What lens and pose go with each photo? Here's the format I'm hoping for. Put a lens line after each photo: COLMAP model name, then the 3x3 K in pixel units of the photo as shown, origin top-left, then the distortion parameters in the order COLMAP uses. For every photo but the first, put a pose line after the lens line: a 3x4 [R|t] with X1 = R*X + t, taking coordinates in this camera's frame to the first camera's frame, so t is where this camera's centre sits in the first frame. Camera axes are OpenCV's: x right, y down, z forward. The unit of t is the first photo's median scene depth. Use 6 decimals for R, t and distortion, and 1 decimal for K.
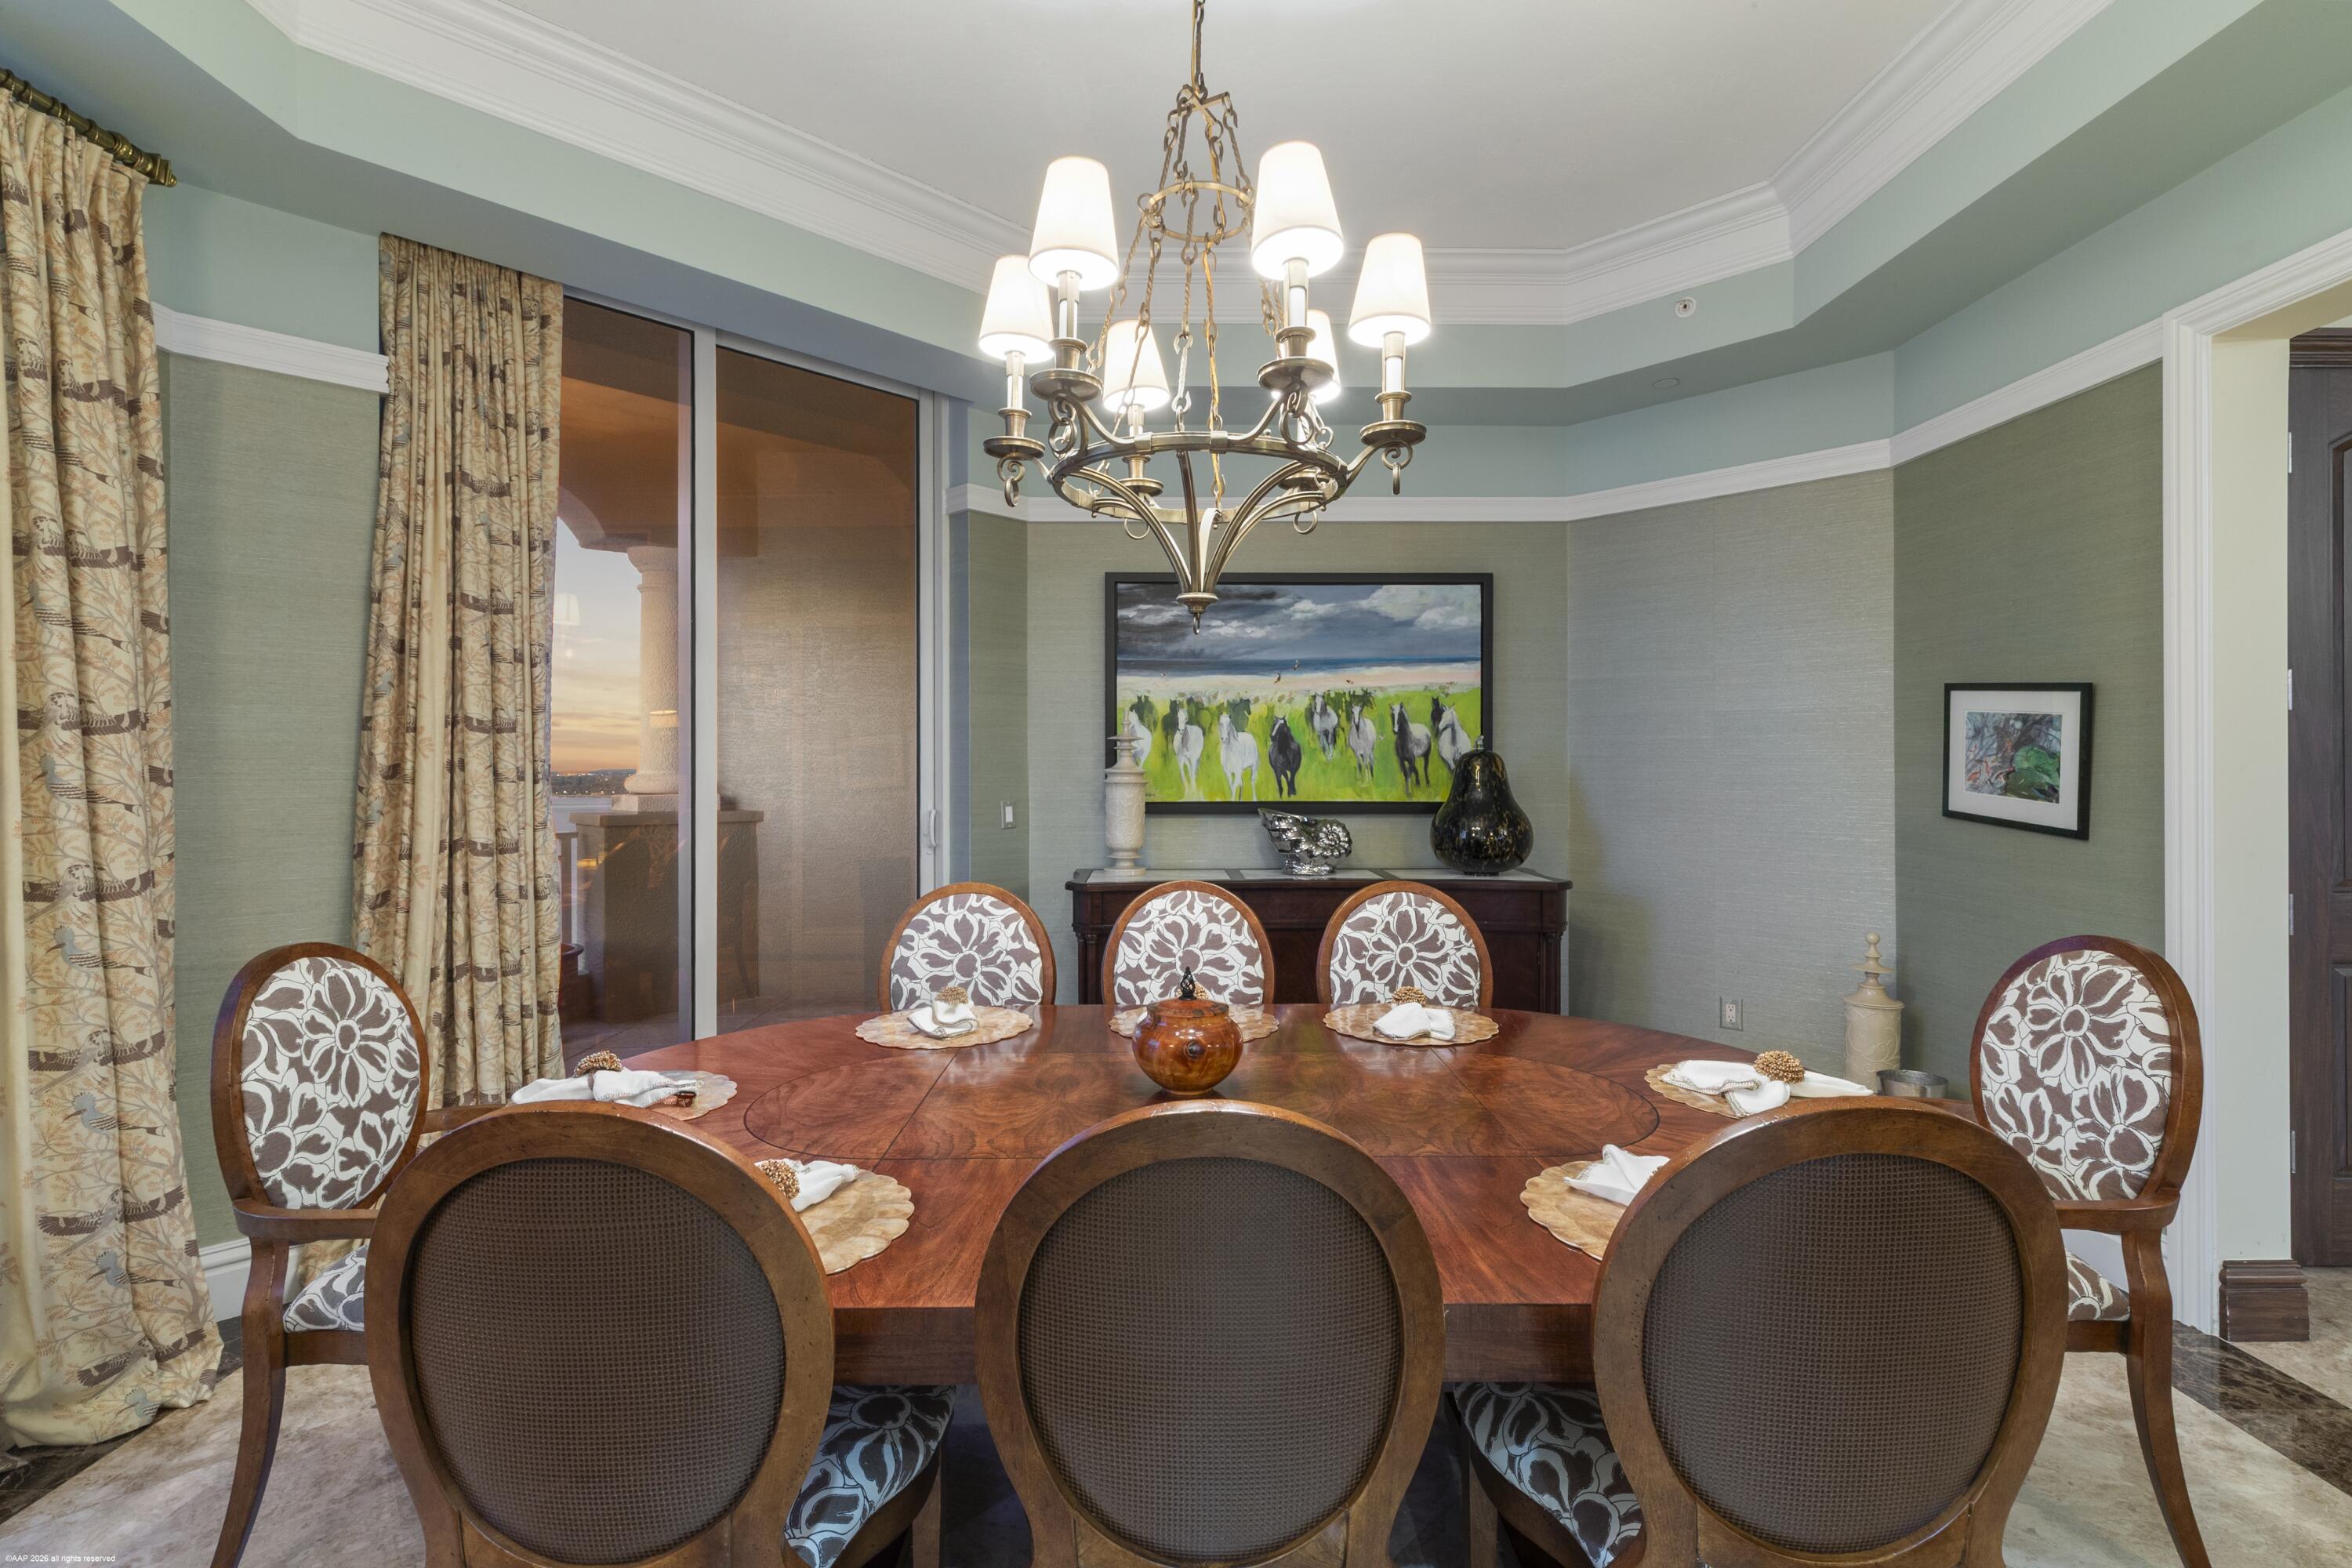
lens RADIAL K [[1076.3, 0, 1176.0], [0, 1076.3, 784.0], [0, 0, 1]] dist [0.003506, 0.000508]
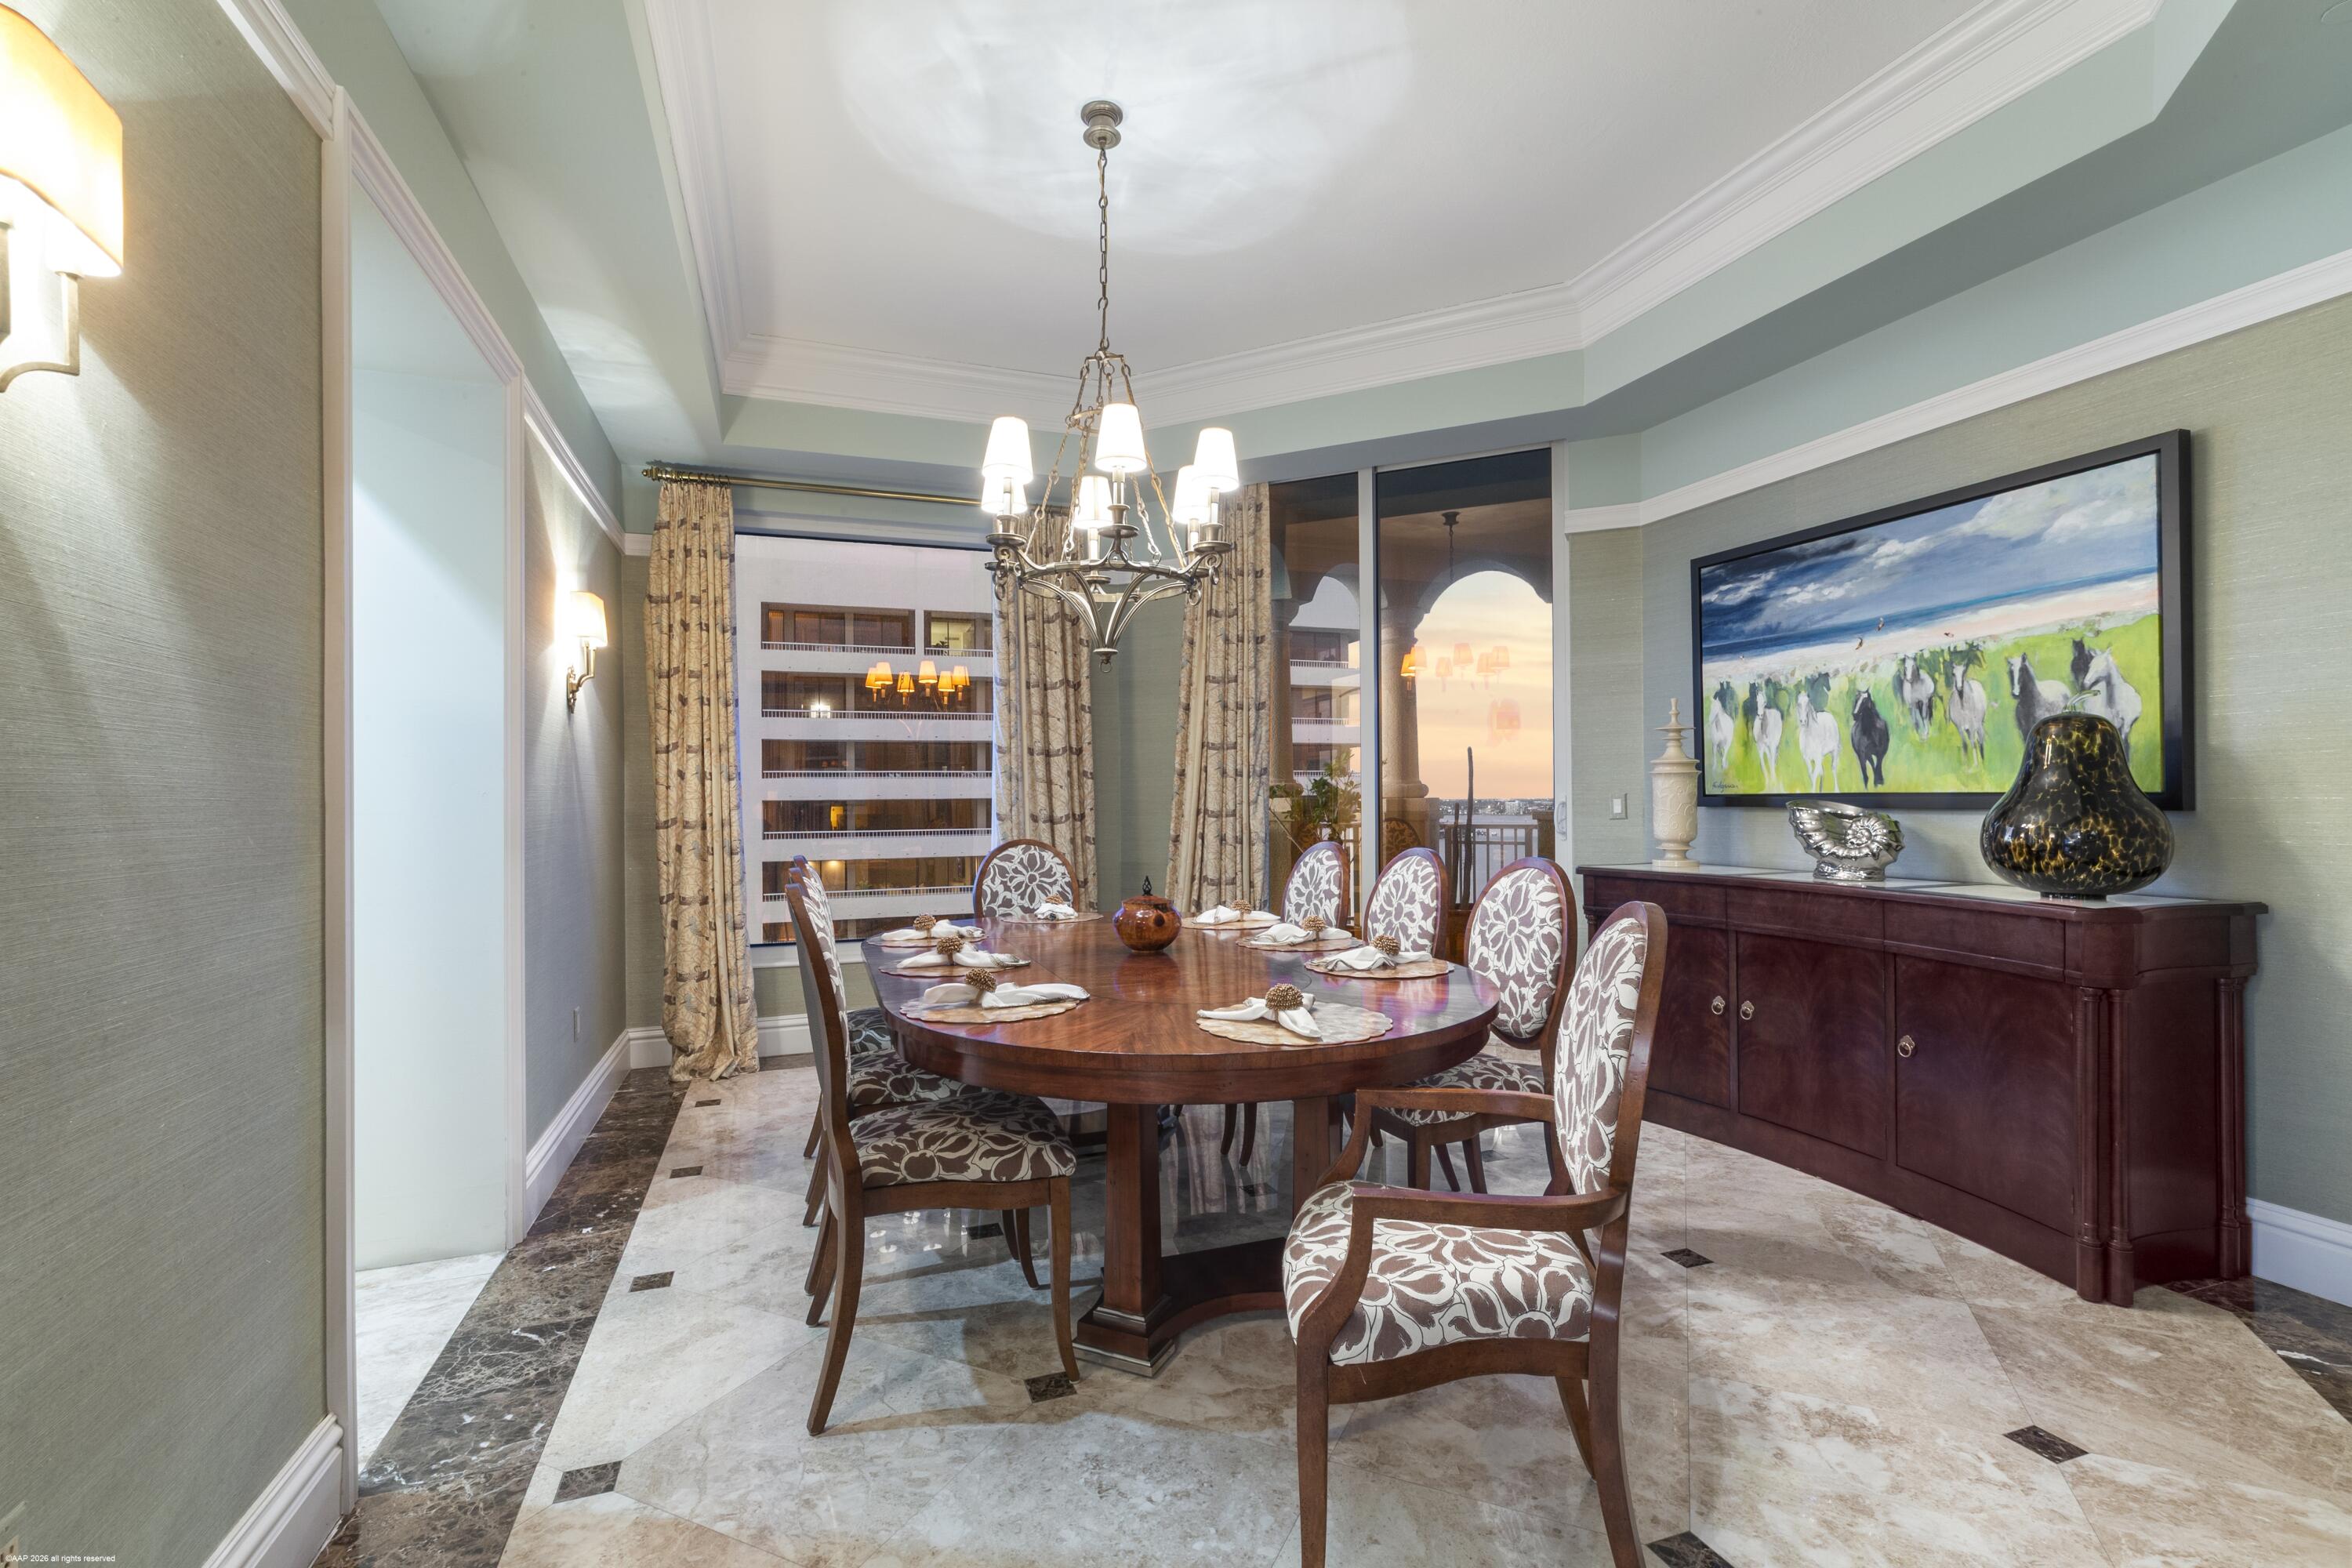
lens RADIAL K [[1076.3, 0, 1176.0], [0, 1076.3, 784.0], [0, 0, 1]] dist [0.003506, 0.000508]
pose [[0.316531, -0.013774, -0.948482, 0.709059], [-0.010271, 0.999786, -0.017947, 0.029412], [0.948526, 0.015423, 0.316322, 0.246184]]
